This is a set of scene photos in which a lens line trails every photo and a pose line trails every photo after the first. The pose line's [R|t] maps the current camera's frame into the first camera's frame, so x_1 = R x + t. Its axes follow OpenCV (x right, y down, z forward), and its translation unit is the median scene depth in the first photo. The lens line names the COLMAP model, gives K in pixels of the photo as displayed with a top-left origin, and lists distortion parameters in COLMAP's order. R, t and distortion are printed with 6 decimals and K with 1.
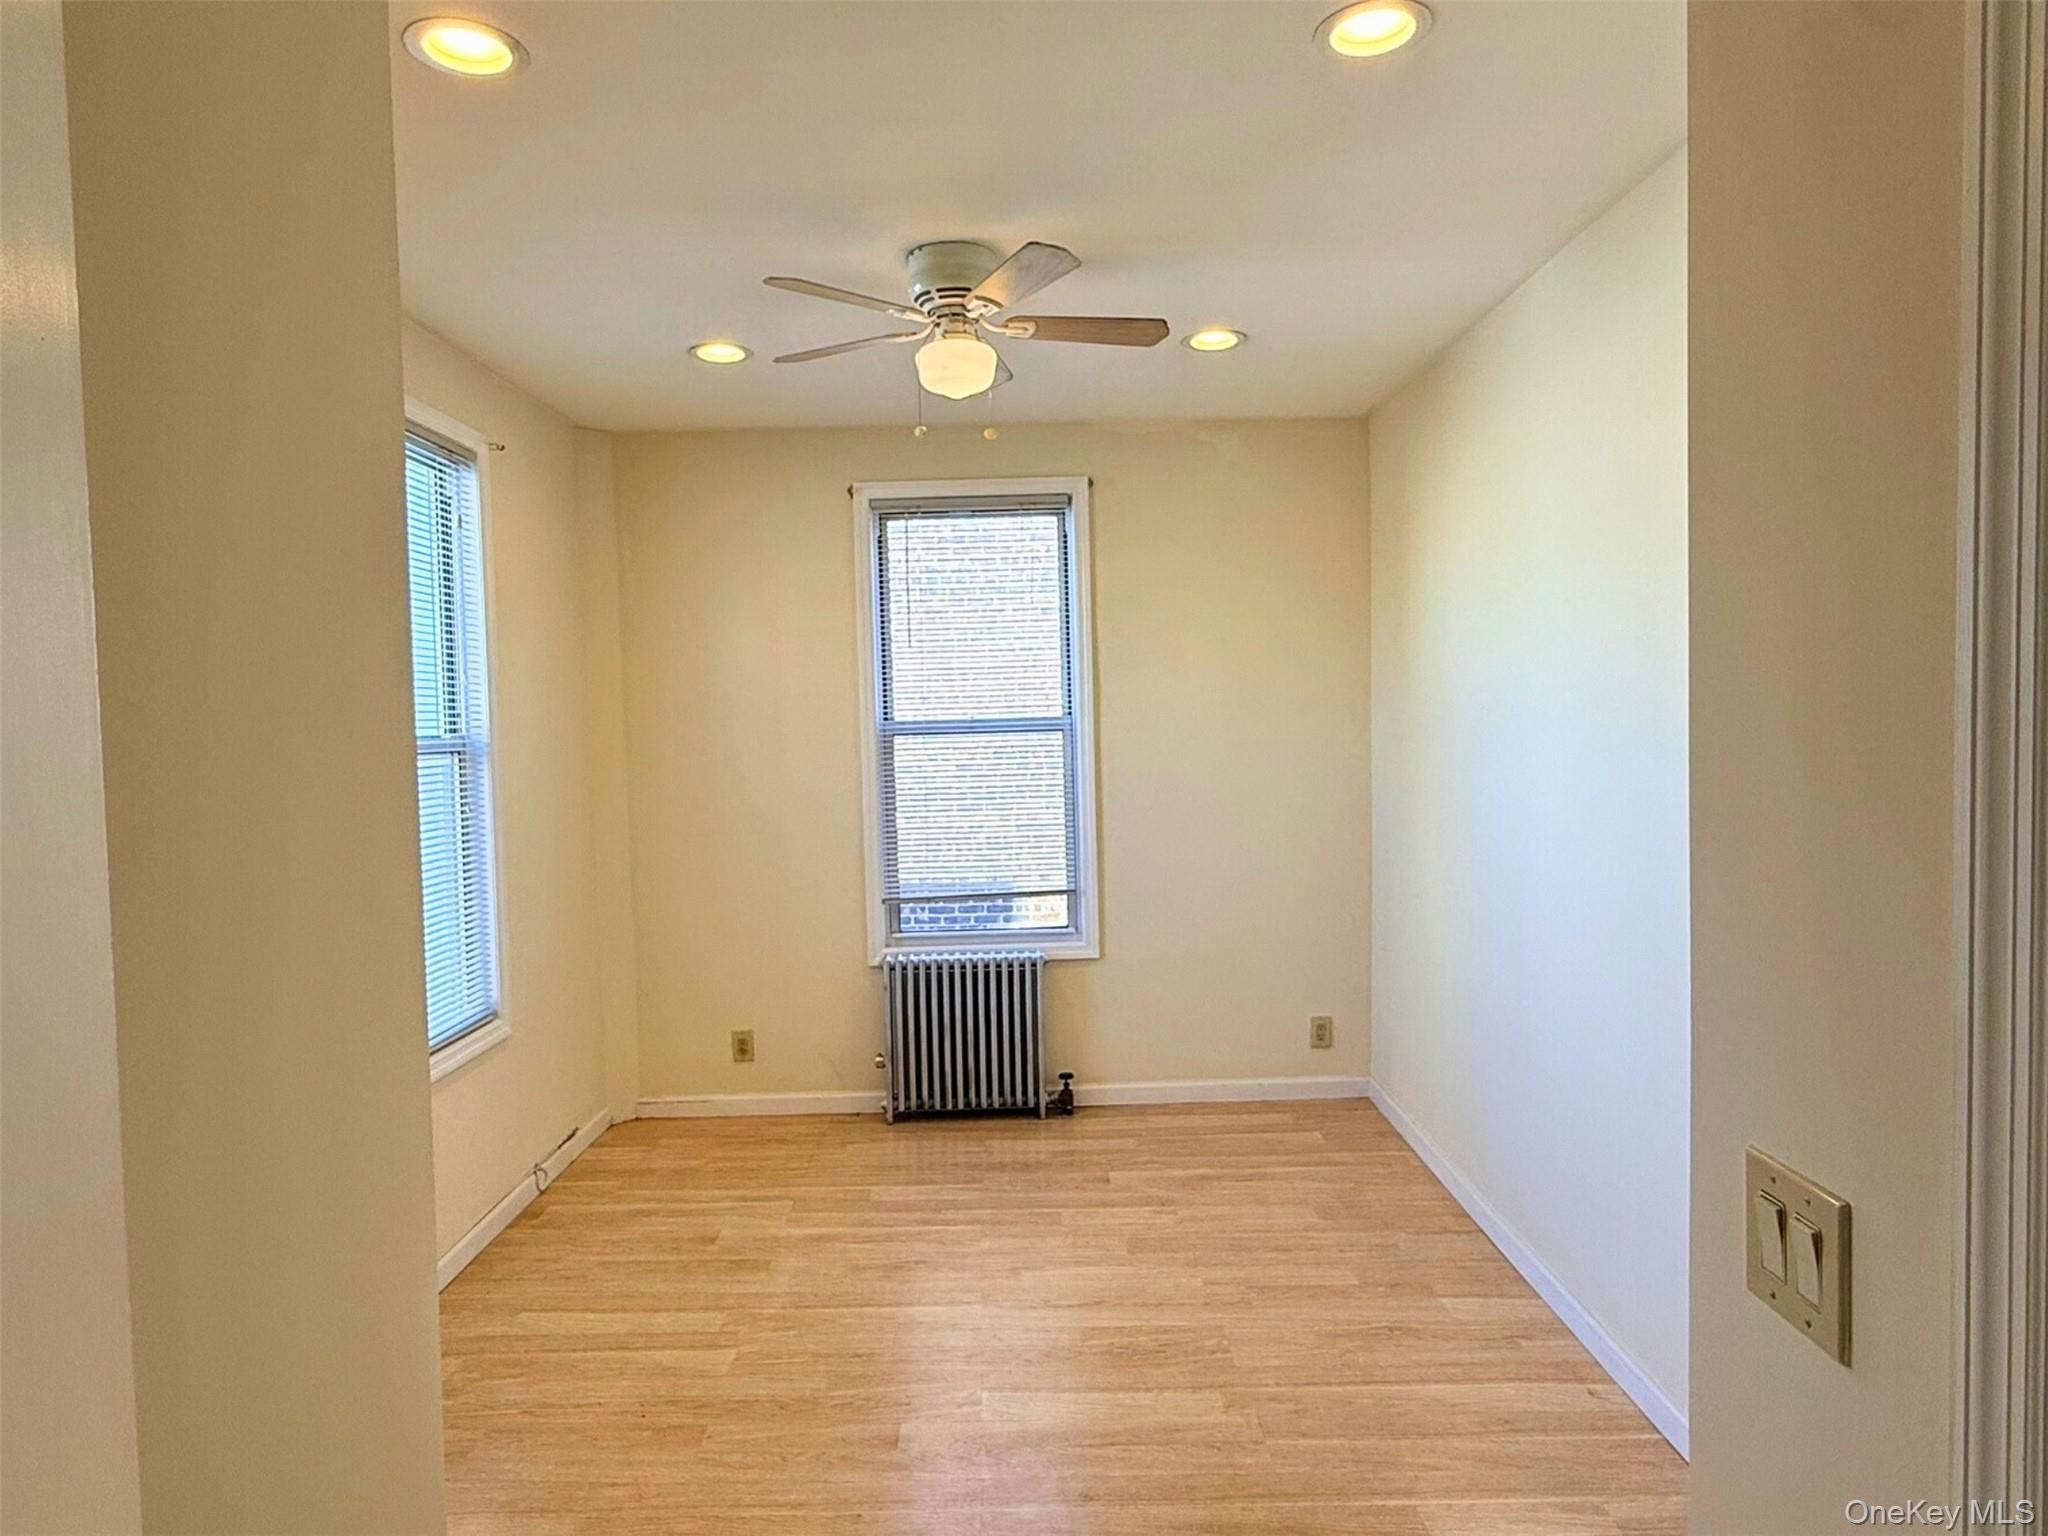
lens RADIAL K [[1227.2, 0, 1022.8], [0, 1227.2, 769.8], [0, 0, 1]] dist [-0.001558, 0.001739]
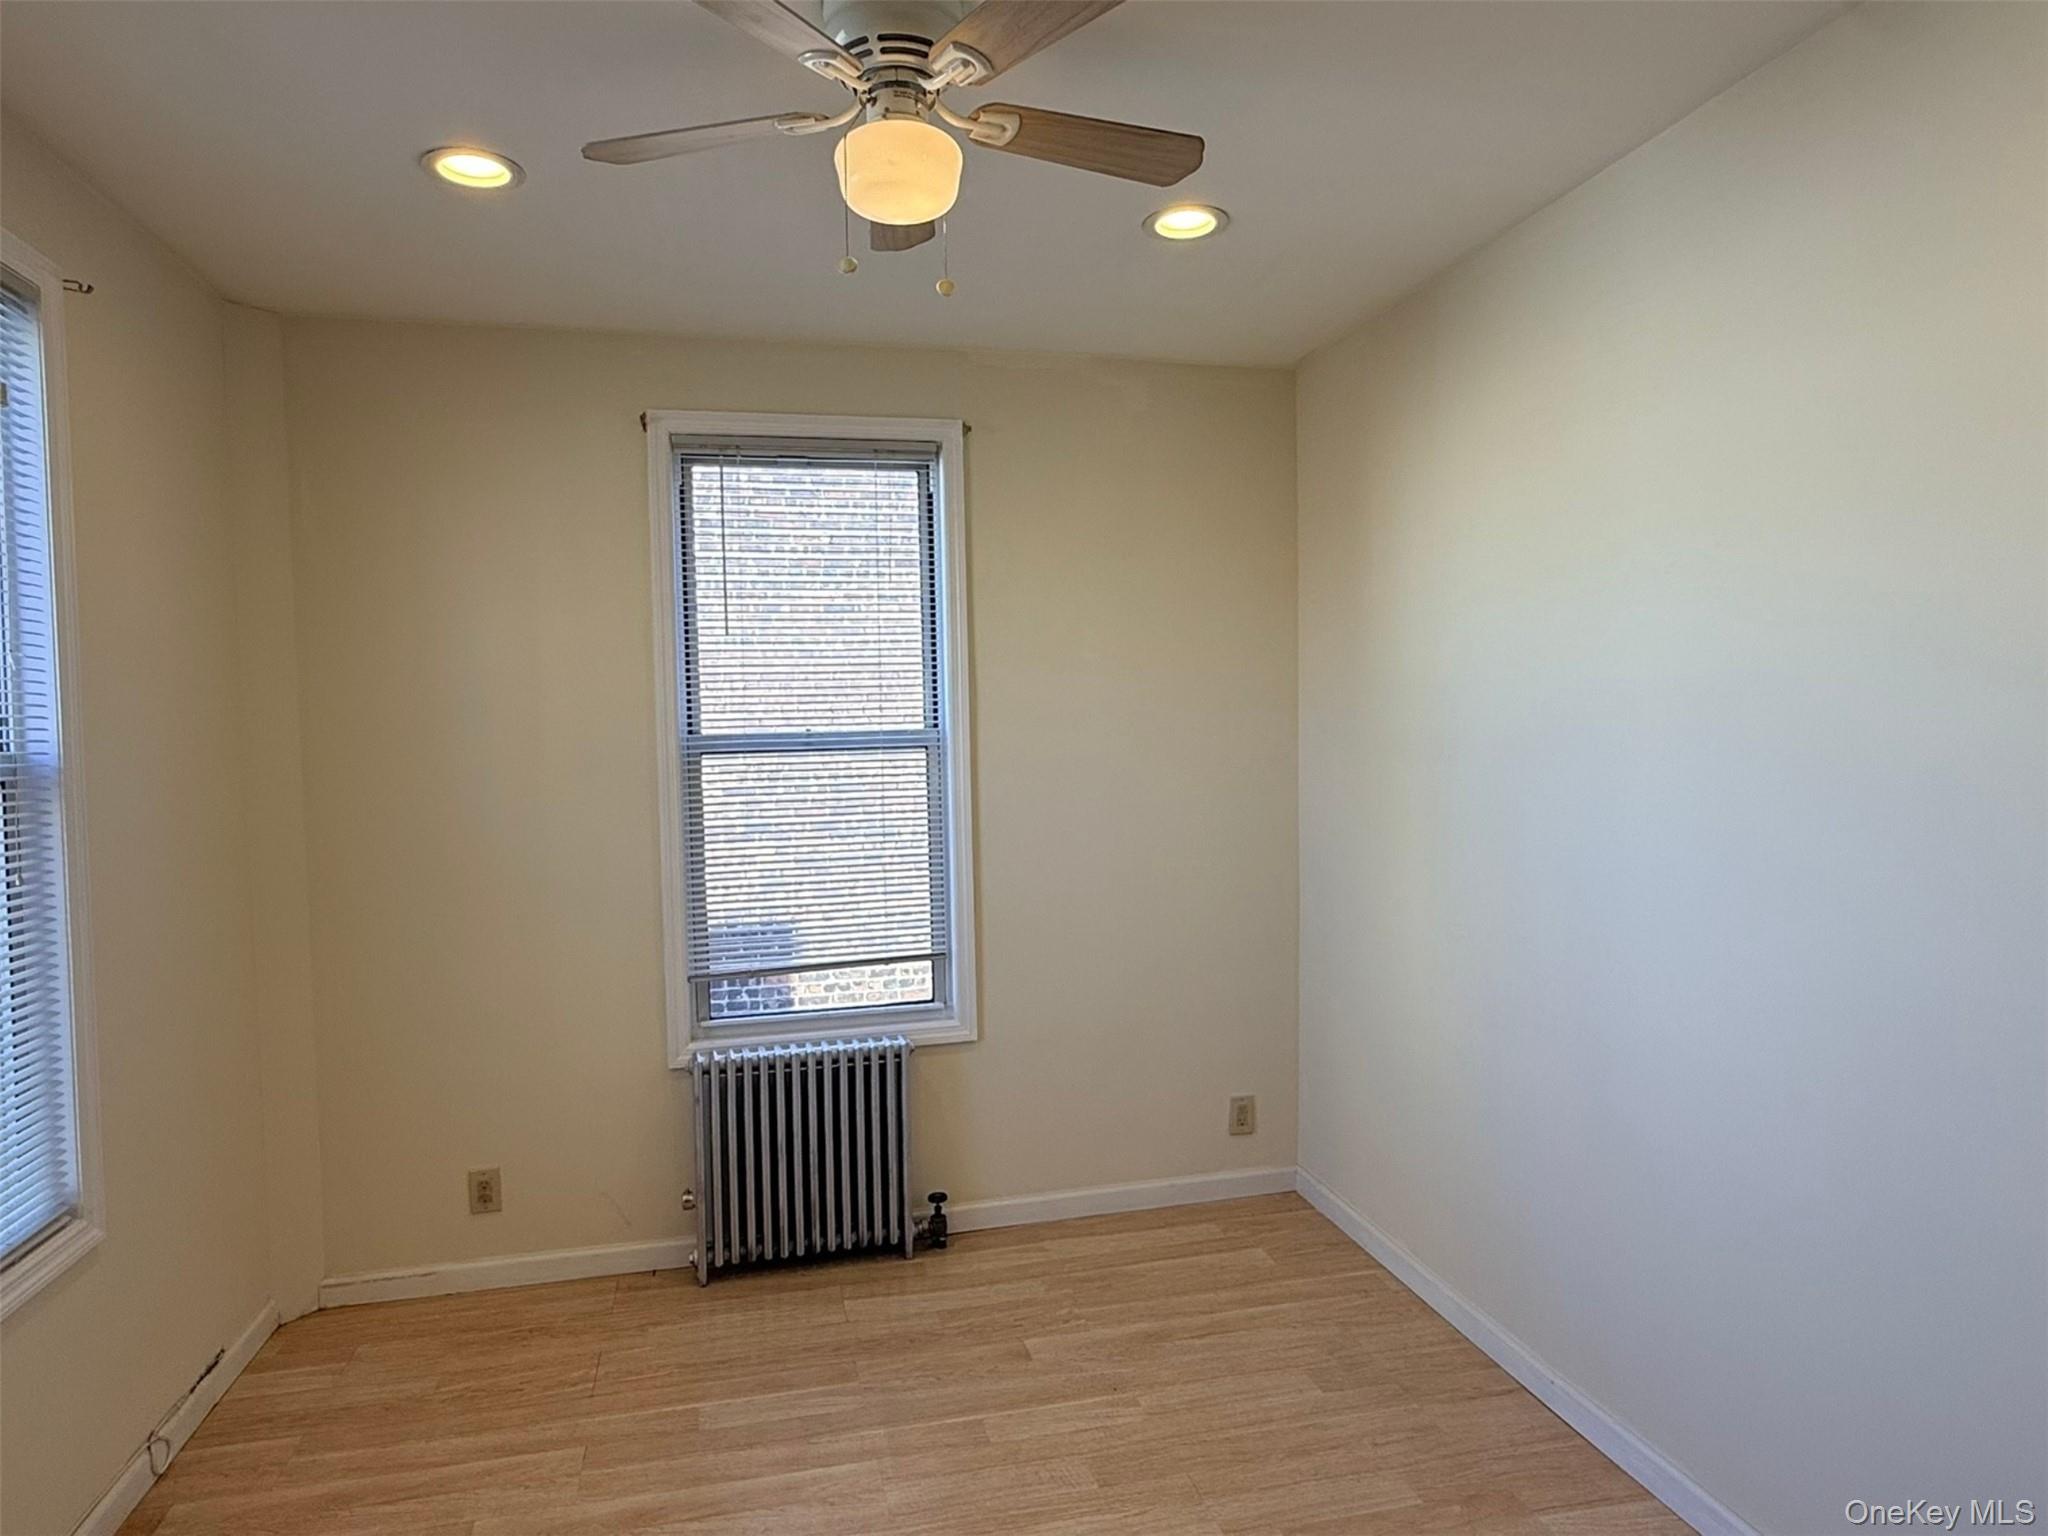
lens RADIAL K [[1227.2, 0, 1022.8], [0, 1227.2, 769.8], [0, 0, 1]] dist [-0.001558, 0.001739]
pose [[0.973458, -0.003968, 0.228830, -0.089237], [0.007244, 0.999883, -0.013480, -0.007313], [-0.228750, 0.014780, 0.973373, 0.240973]]
